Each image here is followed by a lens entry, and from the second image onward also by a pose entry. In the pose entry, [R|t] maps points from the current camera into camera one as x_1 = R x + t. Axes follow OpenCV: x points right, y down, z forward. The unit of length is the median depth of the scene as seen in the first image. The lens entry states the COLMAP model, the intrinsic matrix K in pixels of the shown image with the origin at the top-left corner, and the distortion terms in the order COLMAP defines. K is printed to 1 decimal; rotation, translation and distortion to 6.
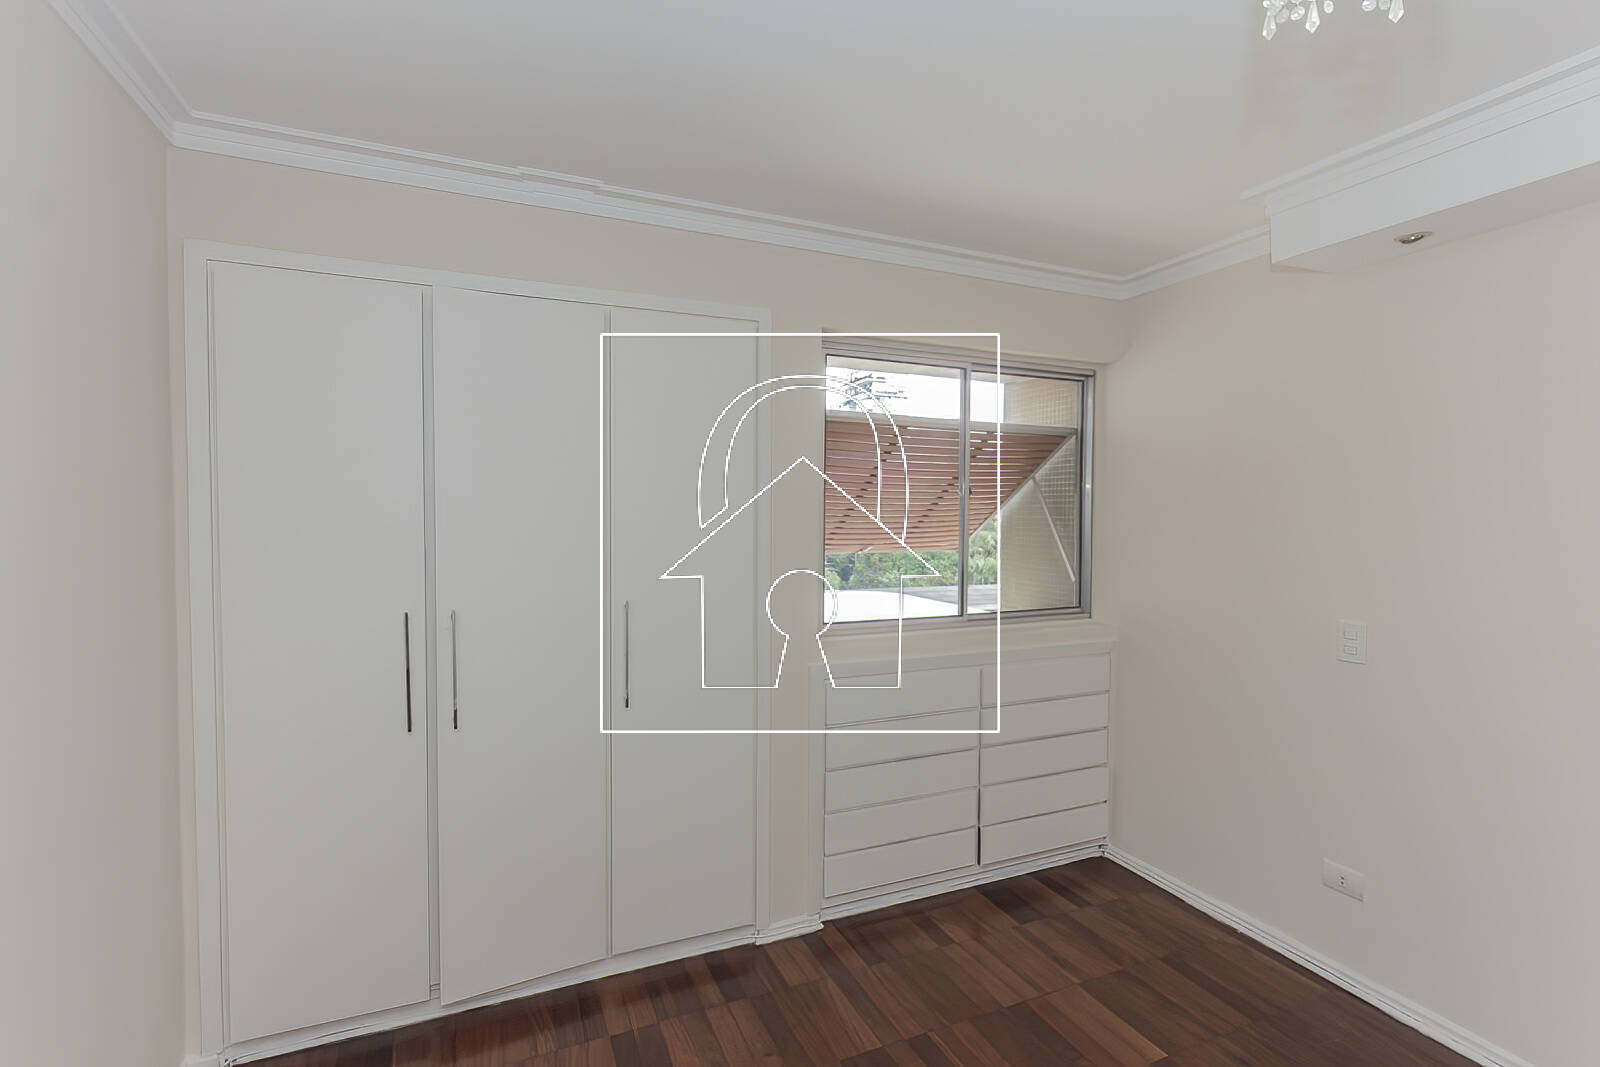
lens RADIAL K [[724.8, 0, 802.2], [0, 724.8, 541.0], [0, 0, 1]] dist [0.003168, -0.000015]
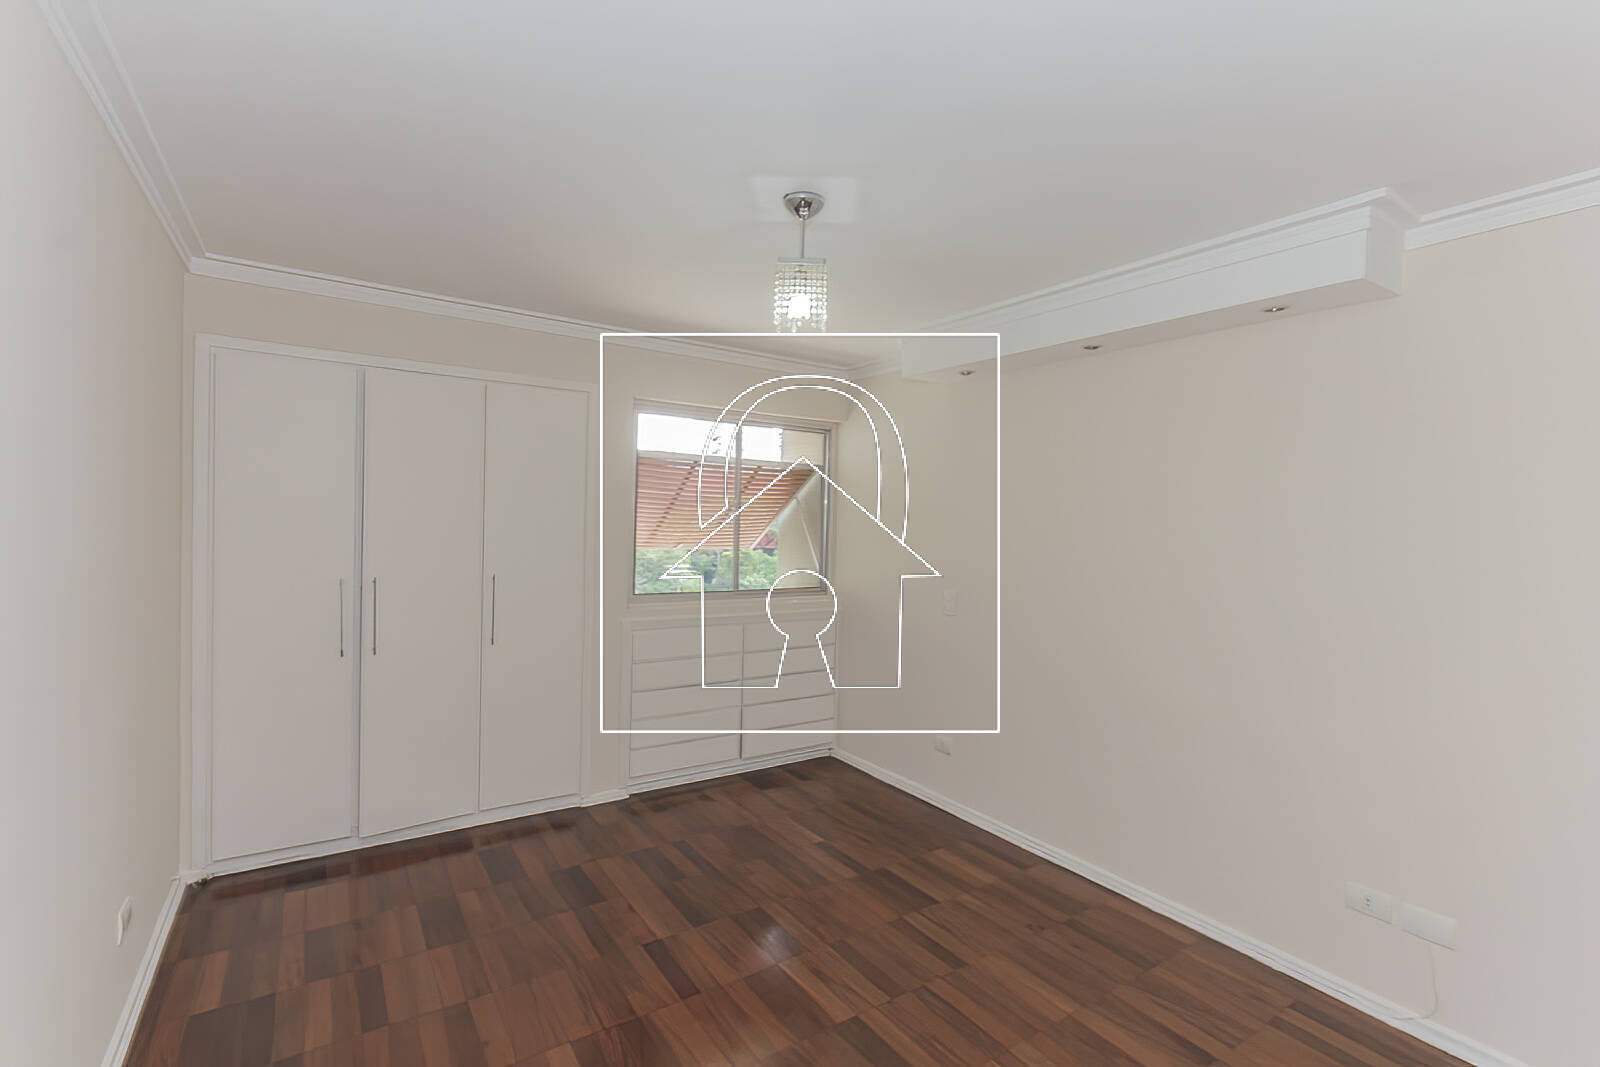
lens RADIAL K [[724.8, 0, 802.2], [0, 724.8, 541.0], [0, 0, 1]] dist [0.003168, -0.000015]
pose [[0.985569, 0.016577, 0.168462, 0.115316], [-0.015050, 0.999833, -0.010338, 0.015824], [-0.168606, 0.007653, 0.985654, -0.518812]]
